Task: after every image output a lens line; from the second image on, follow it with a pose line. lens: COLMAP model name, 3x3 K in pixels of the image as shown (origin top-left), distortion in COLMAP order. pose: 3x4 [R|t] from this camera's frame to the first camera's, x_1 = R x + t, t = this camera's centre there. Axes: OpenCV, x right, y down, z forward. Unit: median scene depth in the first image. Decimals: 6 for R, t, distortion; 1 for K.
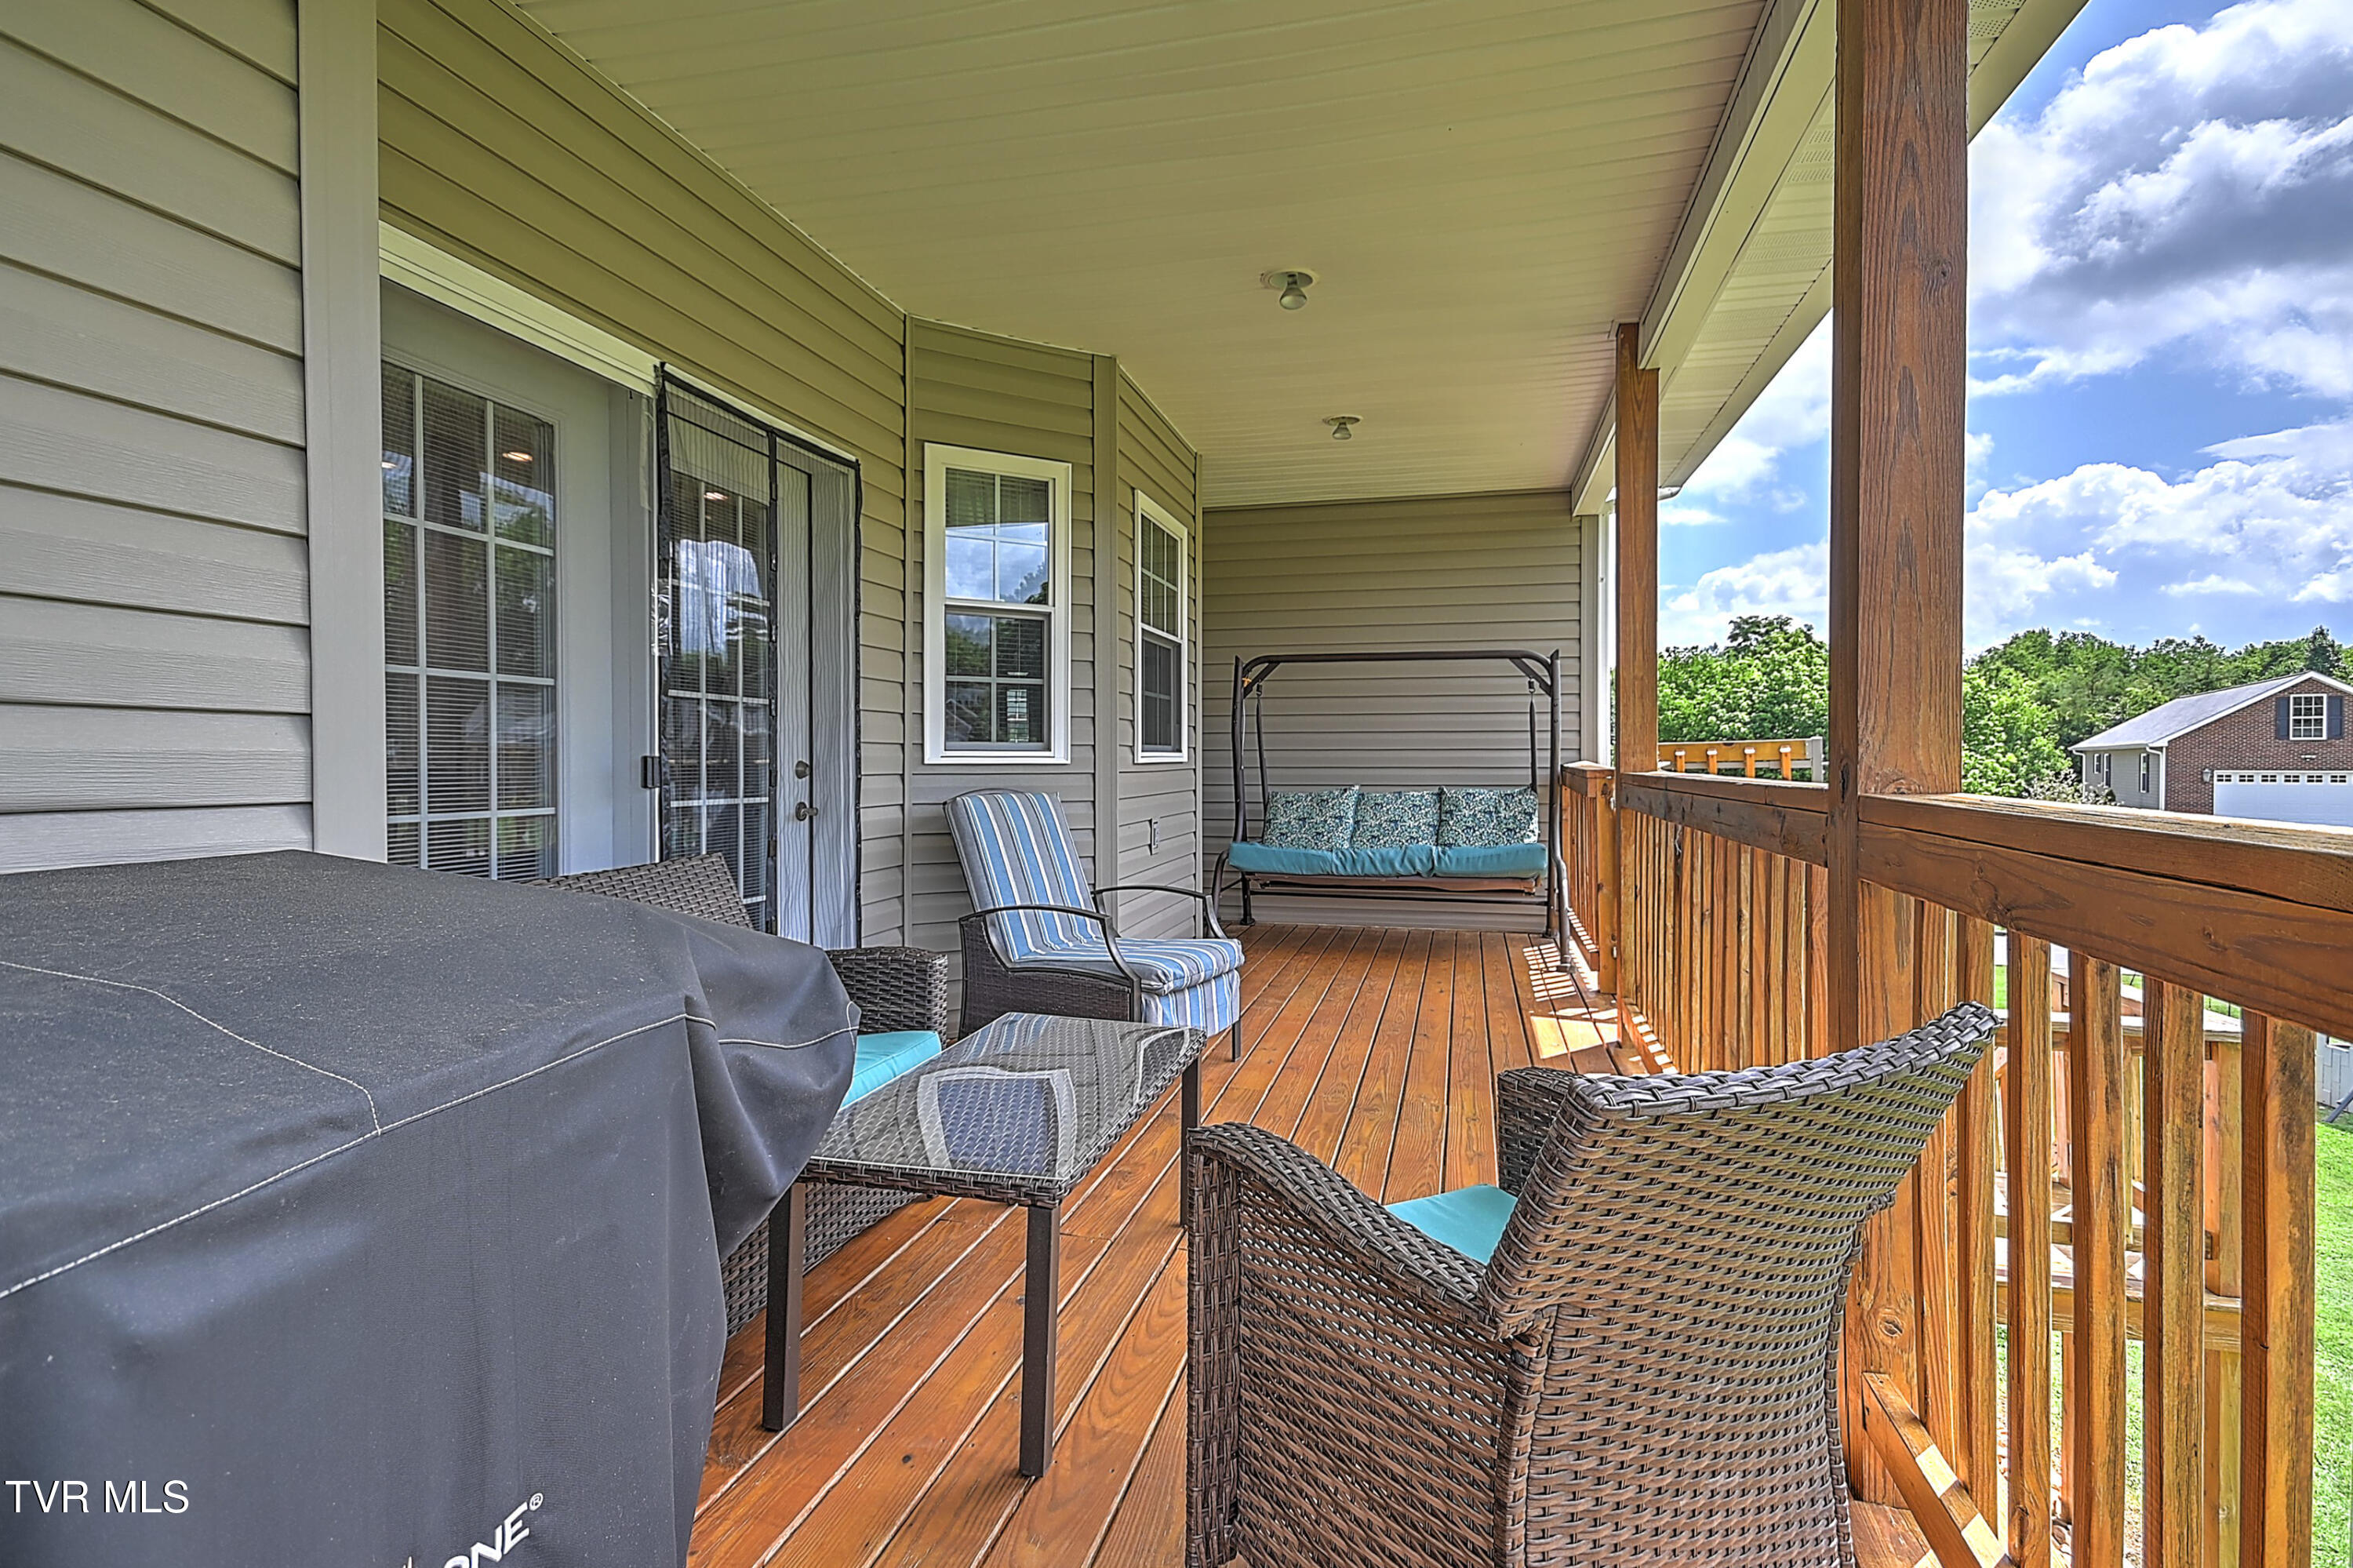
lens RADIAL K [[1111.7, 0, 1177.6], [0, 1111.7, 769.8], [0, 0, 1]] dist [0.029358, 0.001557]
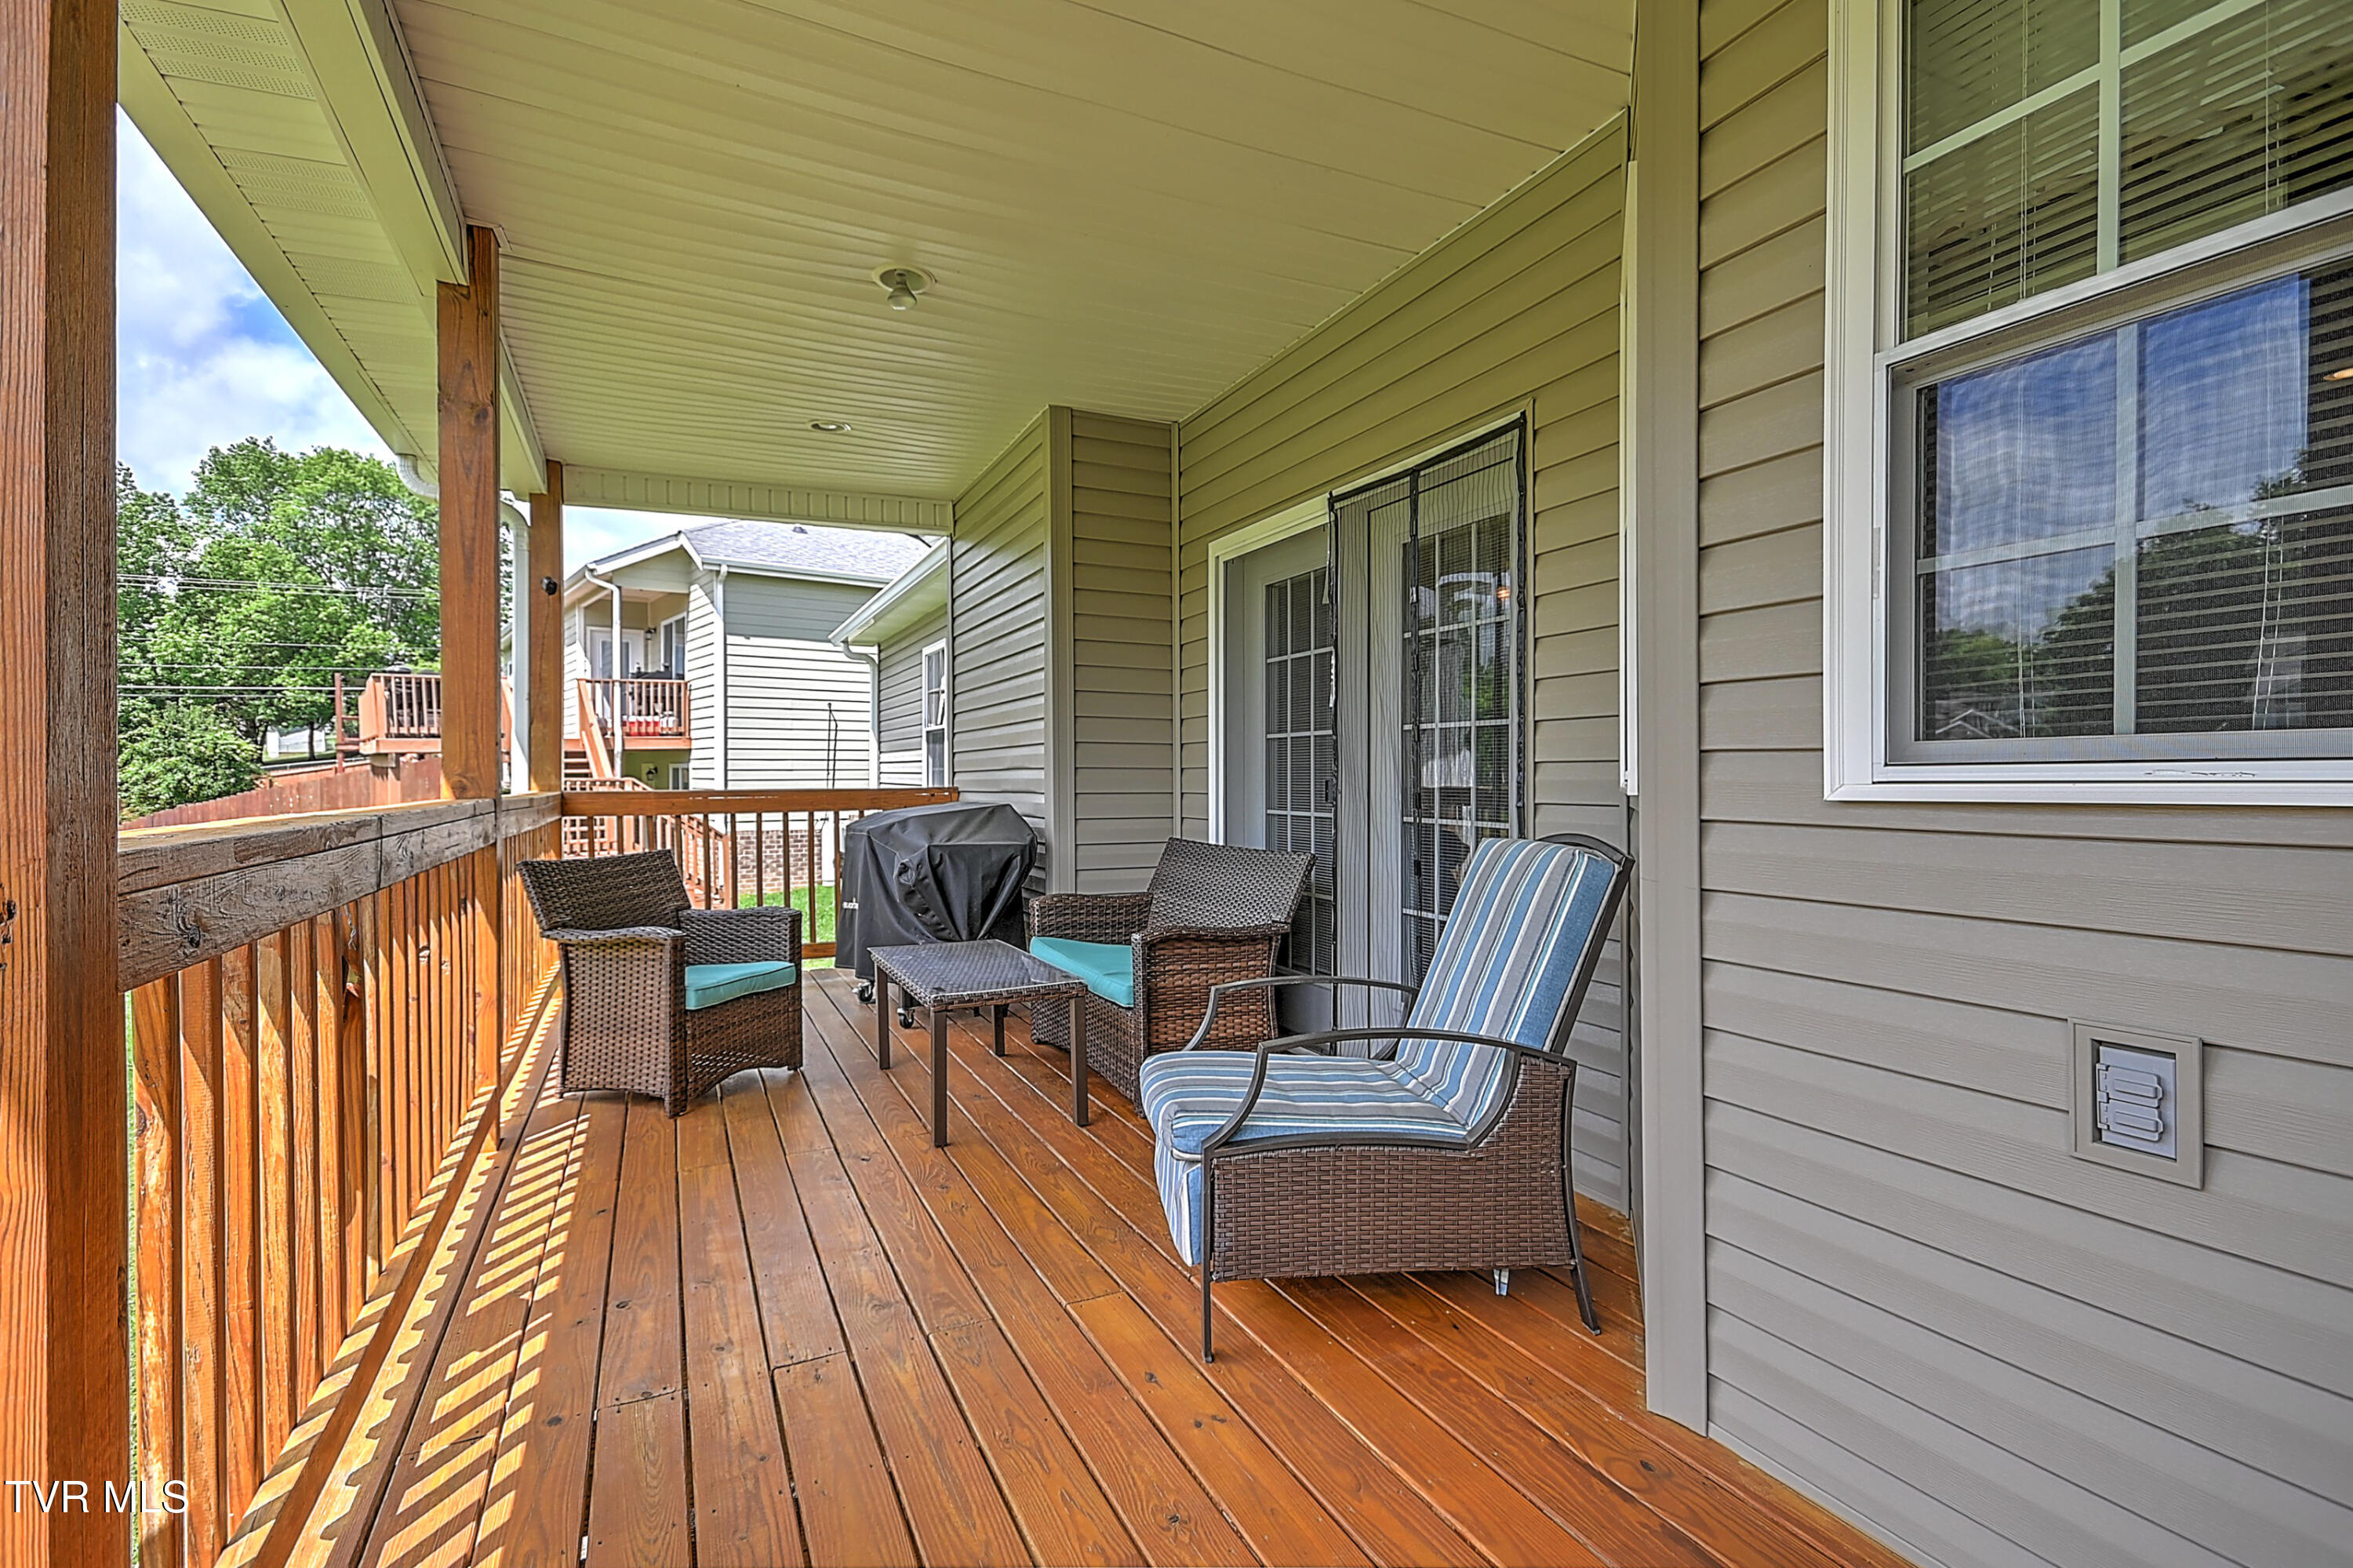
lens RADIAL K [[1111.7, 0, 1180.0], [0, 1111.7, 785.0], [0, 0, 1]] dist [0.029358, 0.001557]
pose [[-0.770570, 0.004957, -0.637336, 0.519134], [-0.005416, 0.999883, 0.014324, -0.022867], [0.637333, 0.014490, -0.770452, 1.822147]]
